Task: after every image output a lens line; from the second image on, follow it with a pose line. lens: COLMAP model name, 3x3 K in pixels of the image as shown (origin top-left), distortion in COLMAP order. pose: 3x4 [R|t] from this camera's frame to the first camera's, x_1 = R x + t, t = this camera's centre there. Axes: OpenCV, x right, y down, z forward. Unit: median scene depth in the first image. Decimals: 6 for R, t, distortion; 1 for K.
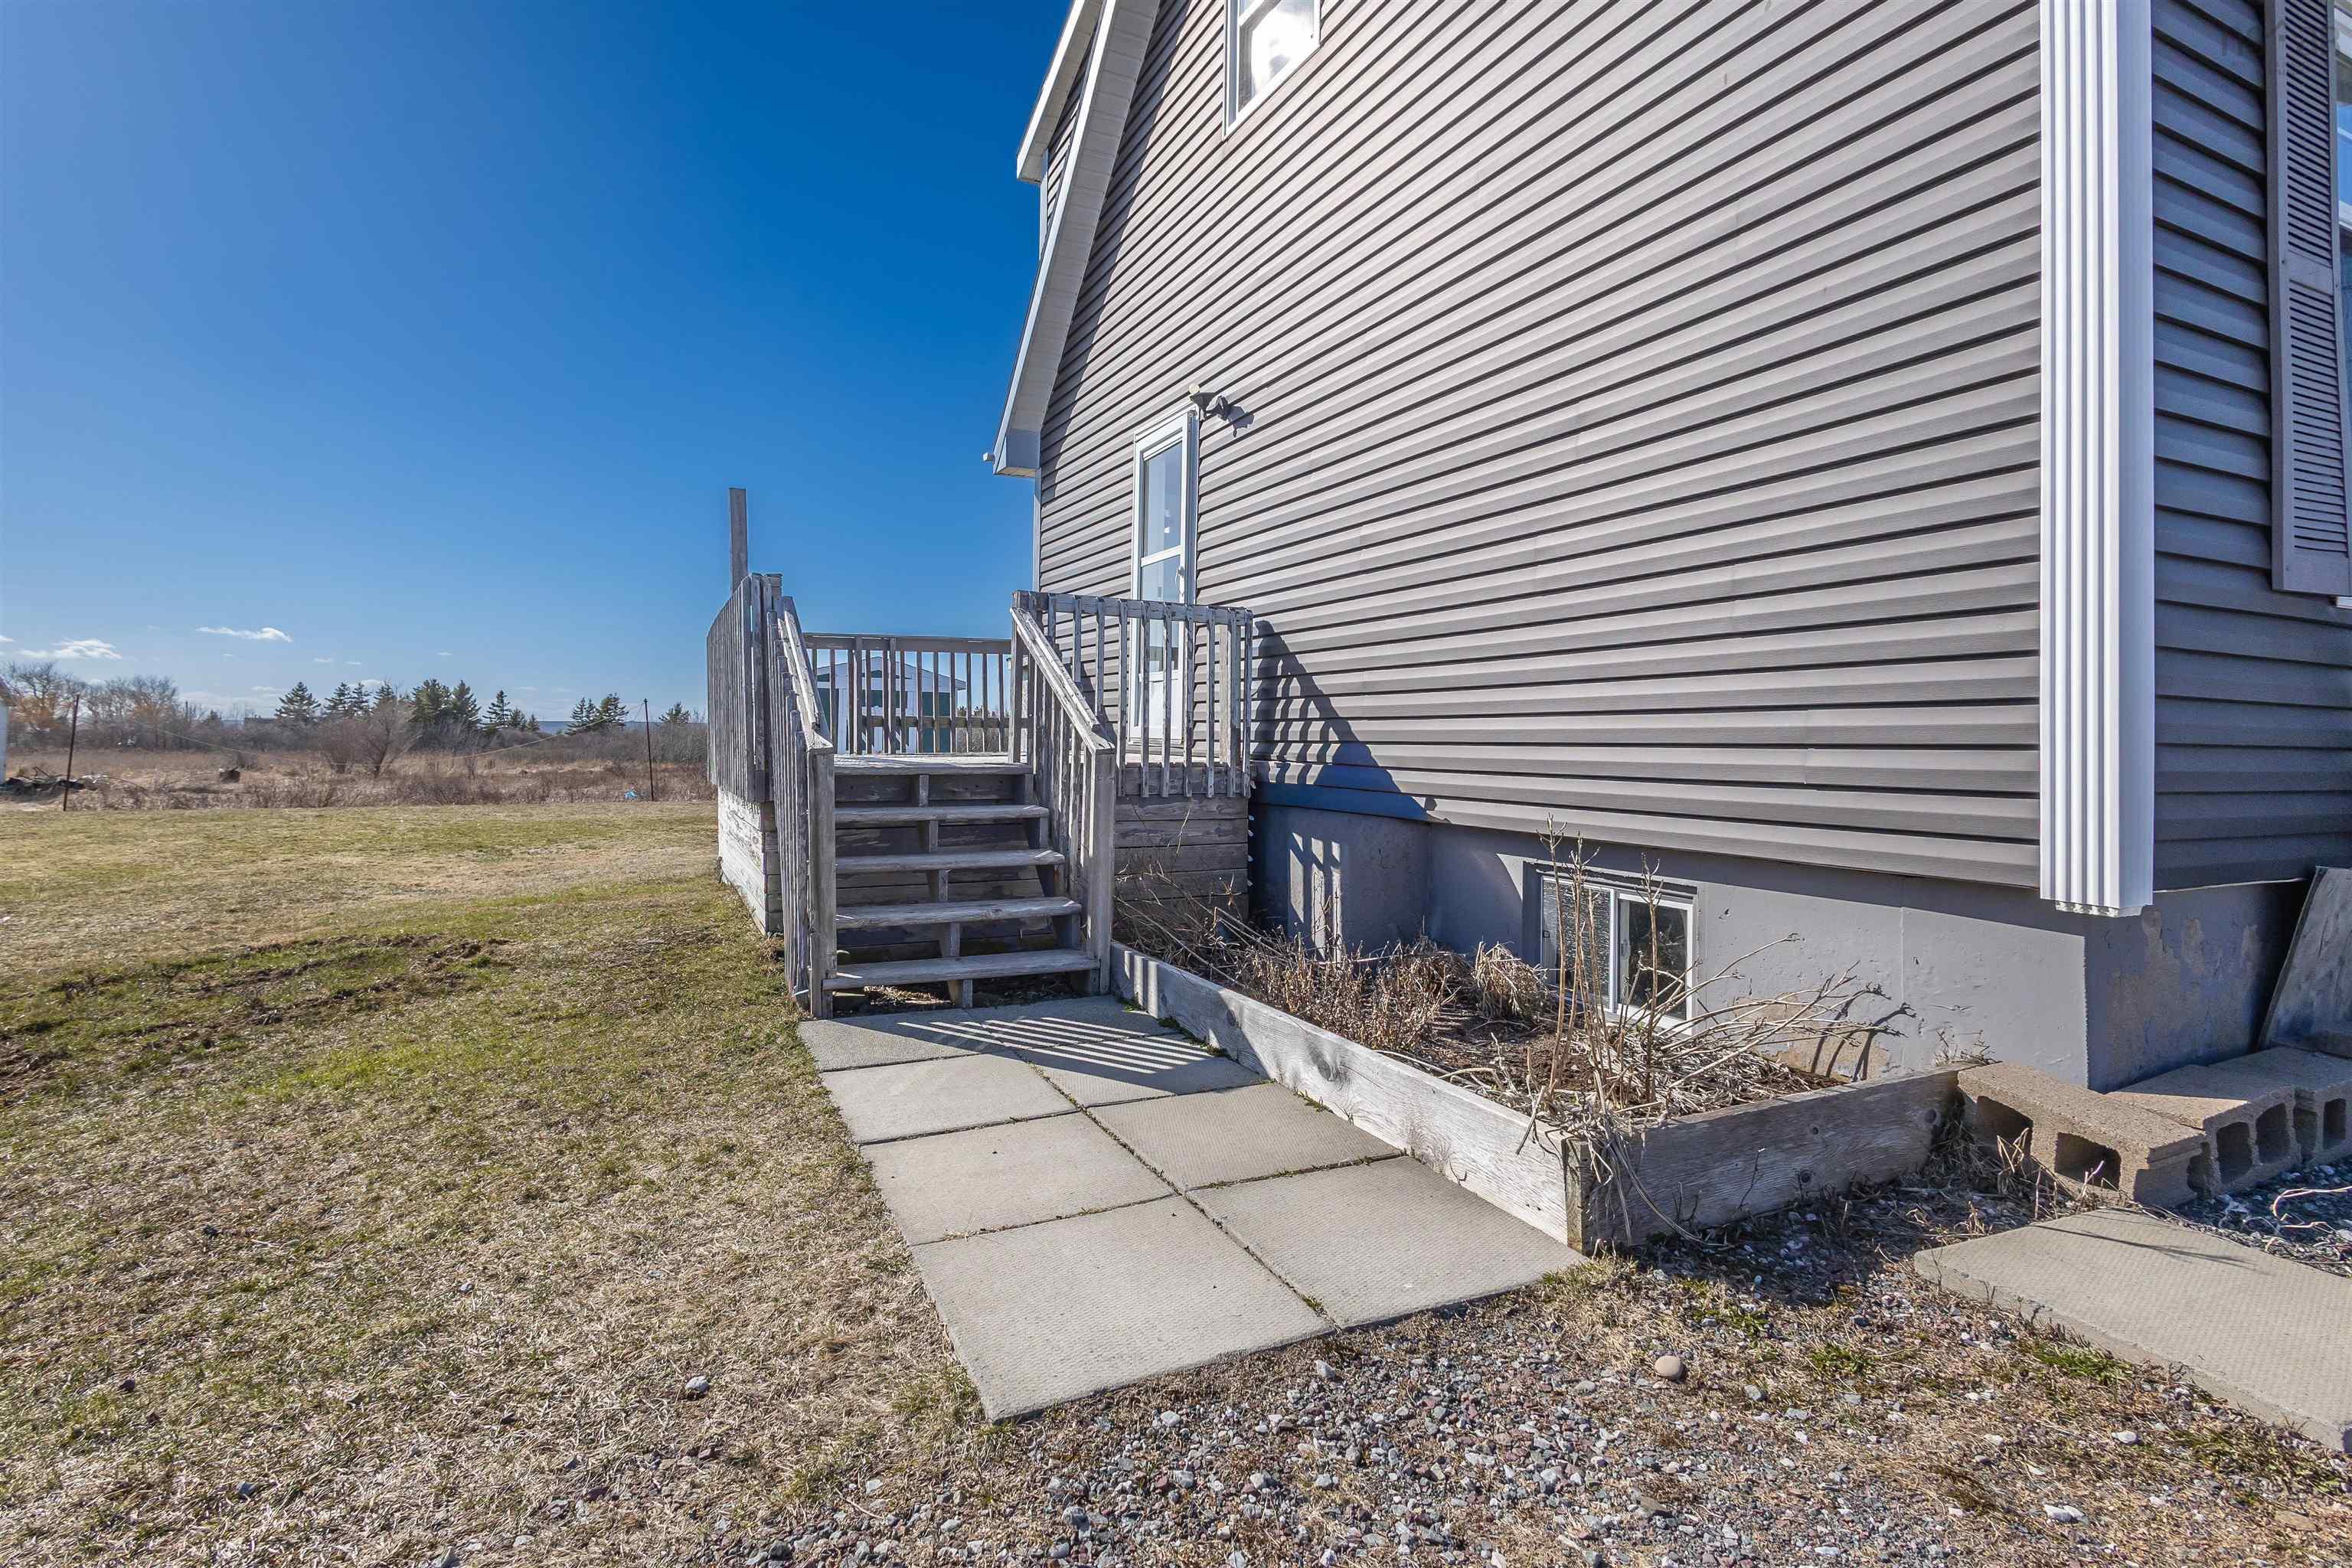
lens RADIAL K [[1089.0, 0, 1157.4], [0, 1089.0, 741.3], [0, 0, 1]] dist [0.011270, -0.002261]
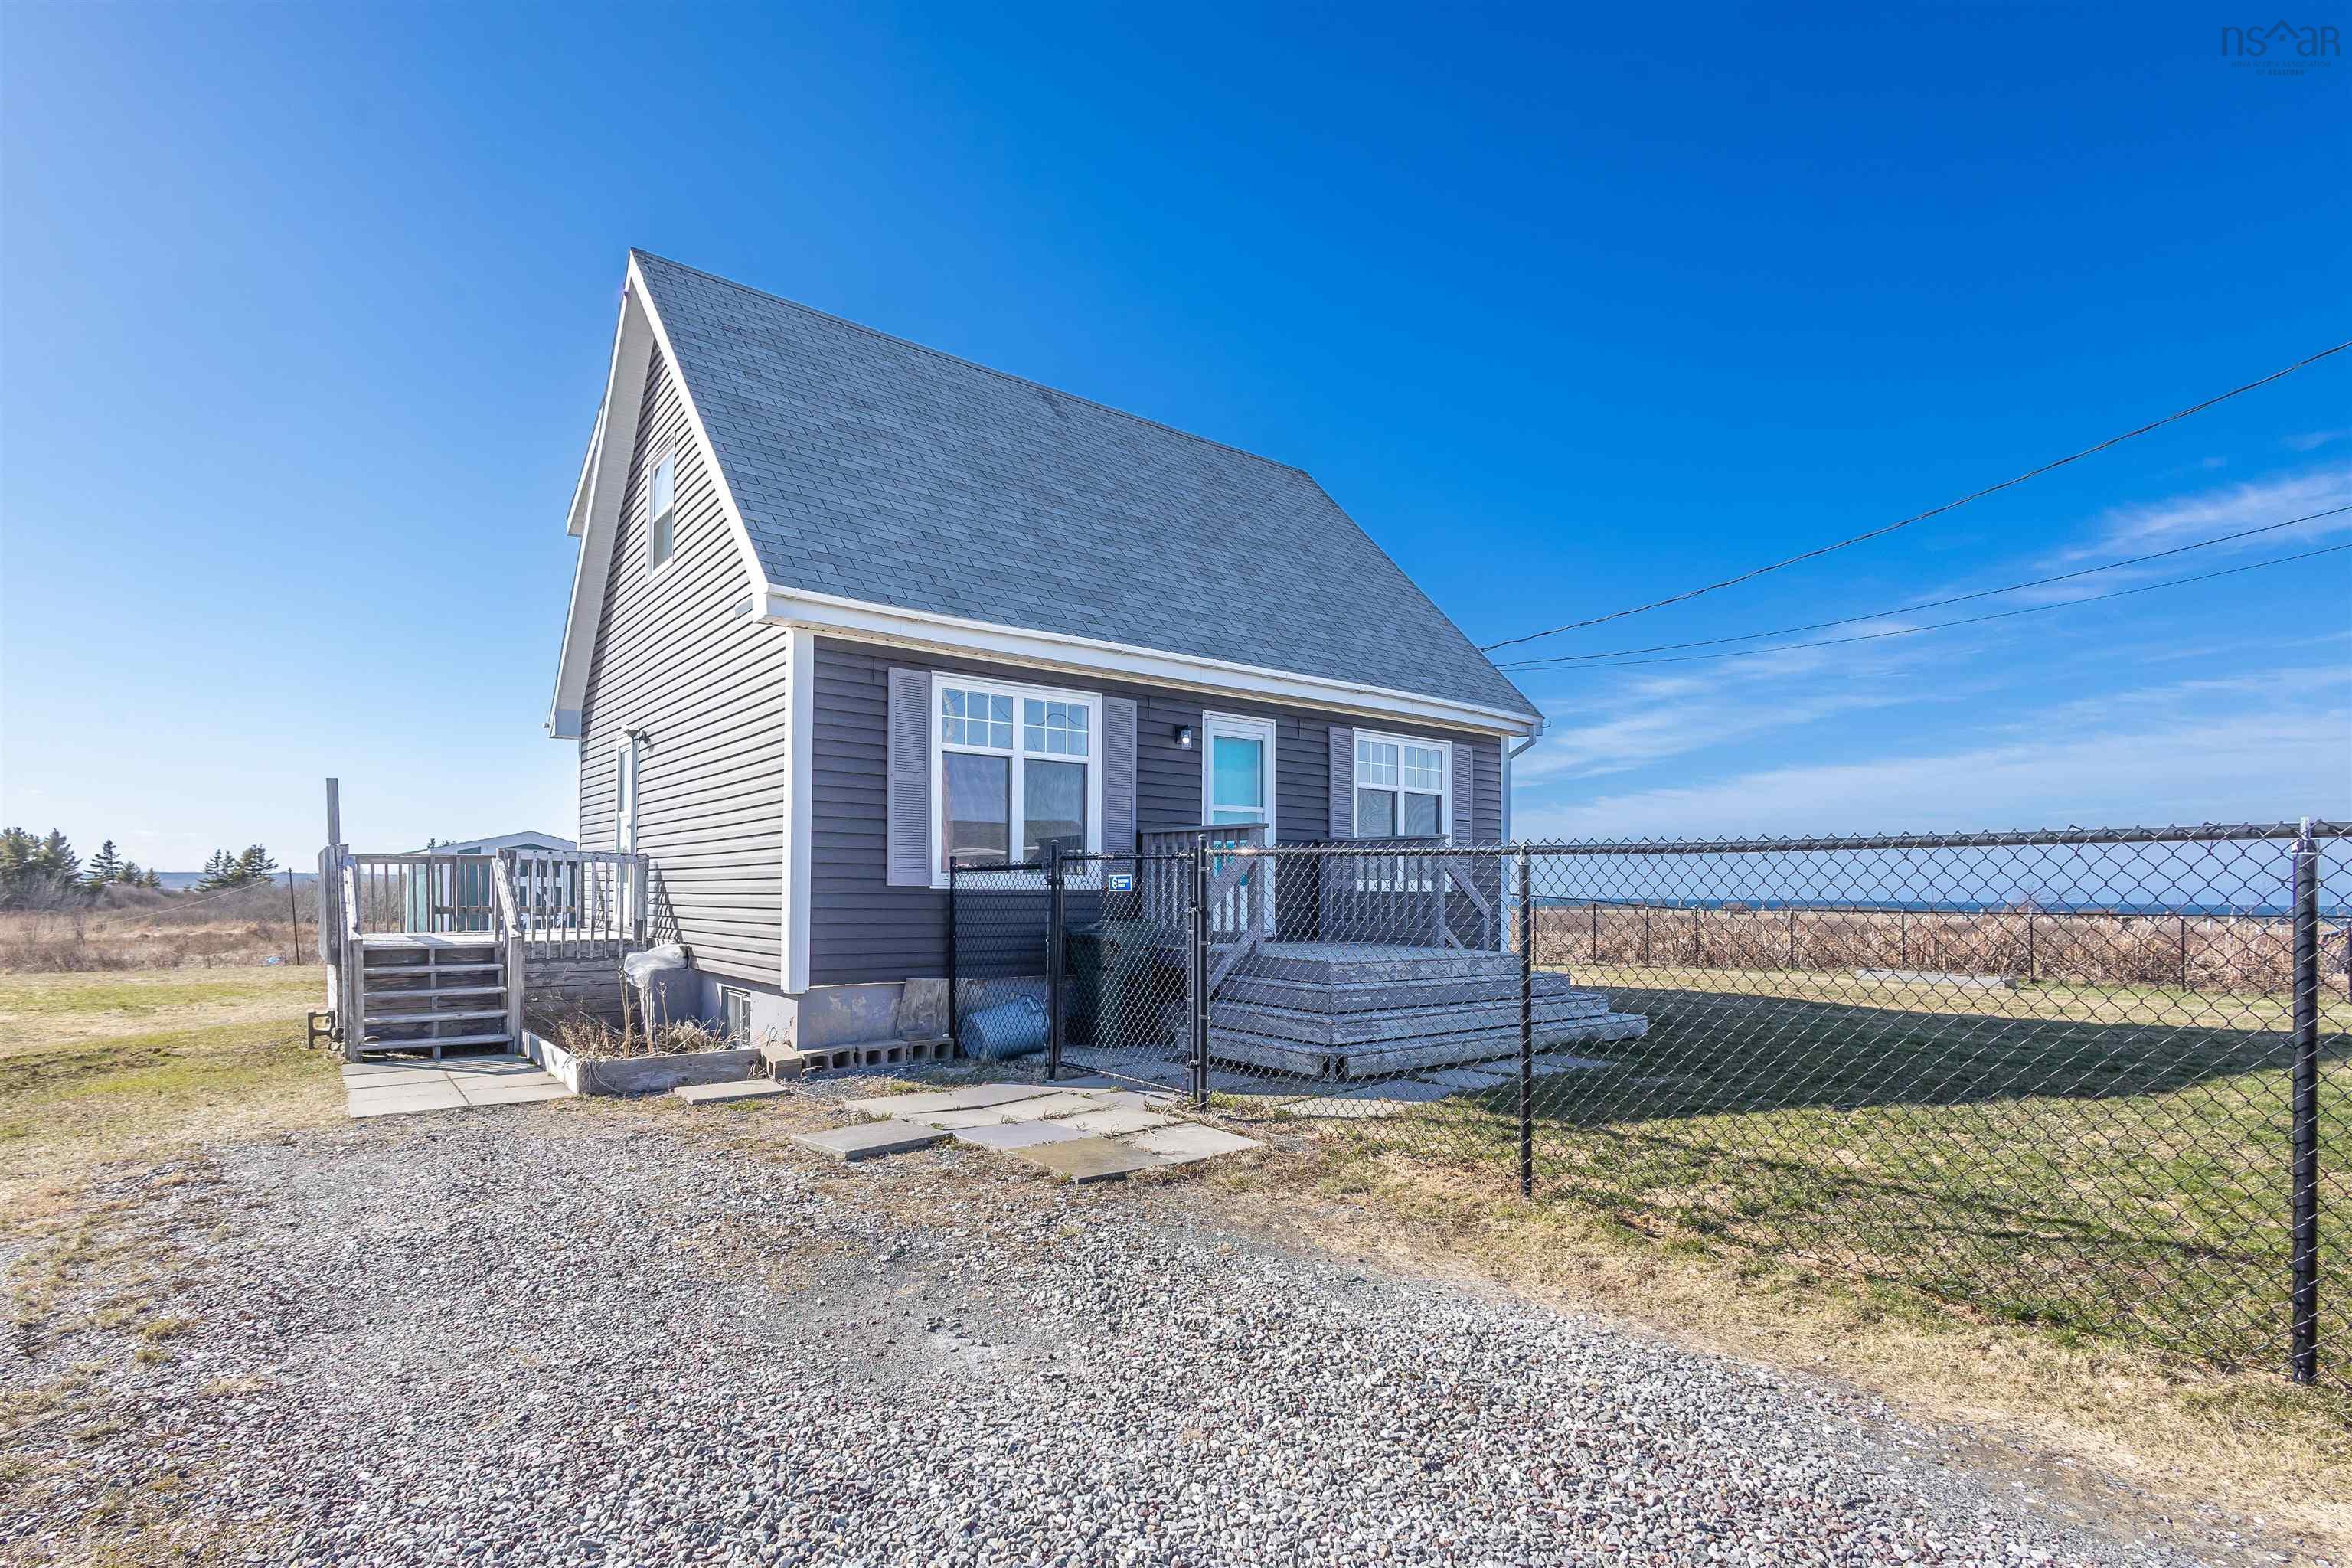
lens RADIAL K [[1089.0, 0, 1127.3], [0, 1089.0, 900.8], [0, 0, 1]] dist [0.011270, -0.002261]
pose [[0.978423, -0.002984, 0.206592, 0.165437], [0.002090, 0.999987, 0.004545, -0.017134], [-0.206603, -0.004015, 0.978417, -0.322731]]
